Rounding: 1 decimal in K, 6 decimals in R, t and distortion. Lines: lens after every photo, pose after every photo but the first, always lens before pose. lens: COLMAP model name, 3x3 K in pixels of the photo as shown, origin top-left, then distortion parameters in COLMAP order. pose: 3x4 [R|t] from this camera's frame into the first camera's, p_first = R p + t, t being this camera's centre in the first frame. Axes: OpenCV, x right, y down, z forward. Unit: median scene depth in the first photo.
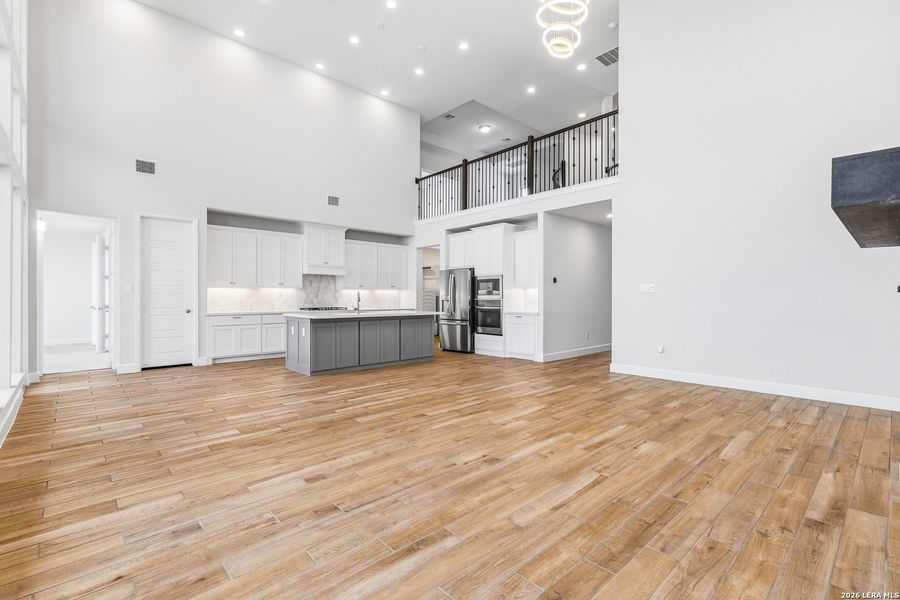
lens RADIAL K [[427.6, 0, 452.6], [0, 427.6, 297.3], [0, 0, 1]] dist [0.001361, 0.000393]
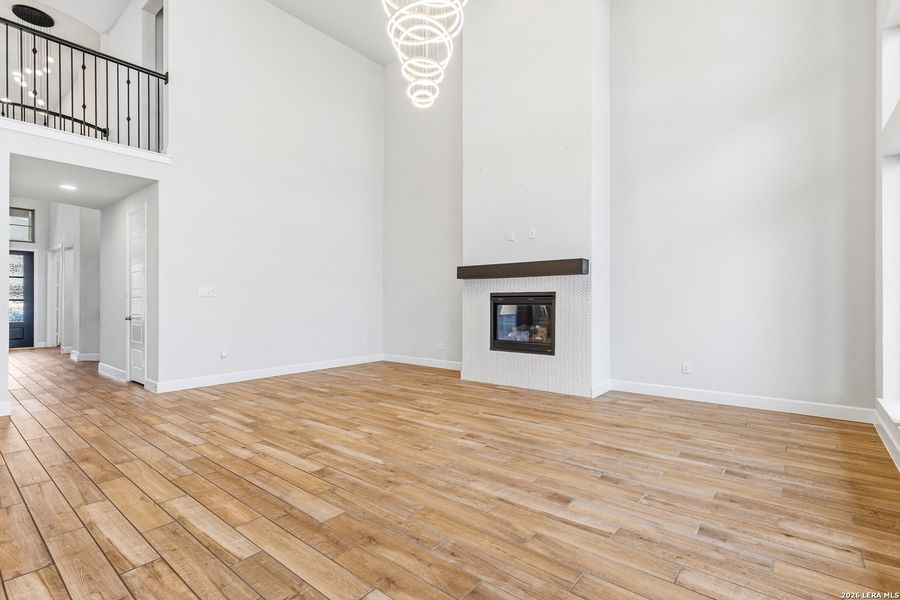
lens RADIAL K [[412.2, 0, 448.1], [0, 412.2, 301.1], [0, 0, 1]] dist [0.001235, 0.000447]
pose [[-0.132571, -0.000802, 0.991173, -1.013108], [0.003965, 0.999991, 0.001339, 0.000369], [-0.991166, 0.004108, -0.132566, 1.179932]]
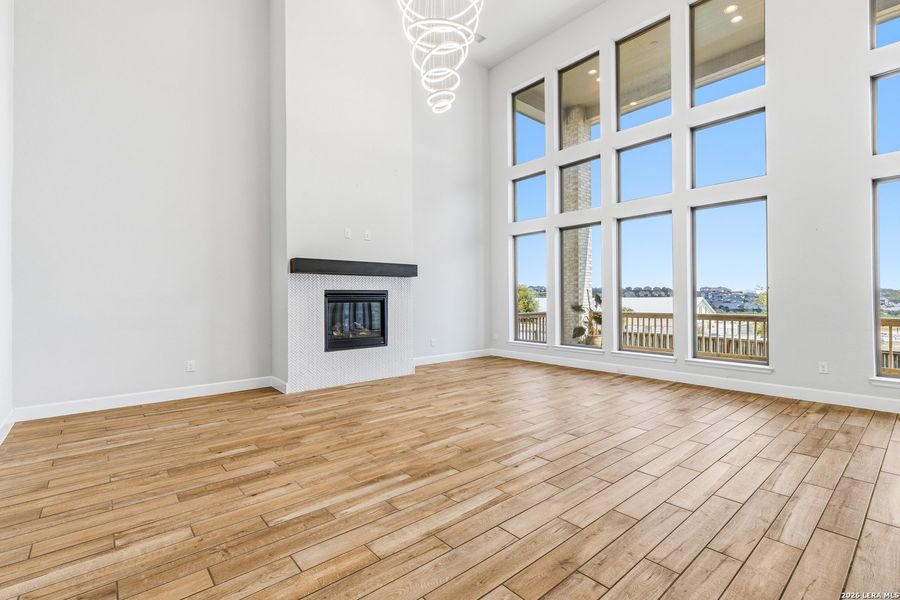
lens RADIAL K [[427.6, 0, 452.6], [0, 427.6, 297.3], [0, 0, 1]] dist [0.001361, 0.000393]
pose [[-0.999192, 0.007217, 0.039550, 0.187110], [0.007299, 0.999971, 0.001933, -0.002971], [-0.039535, 0.002220, -0.999216, 2.495021]]
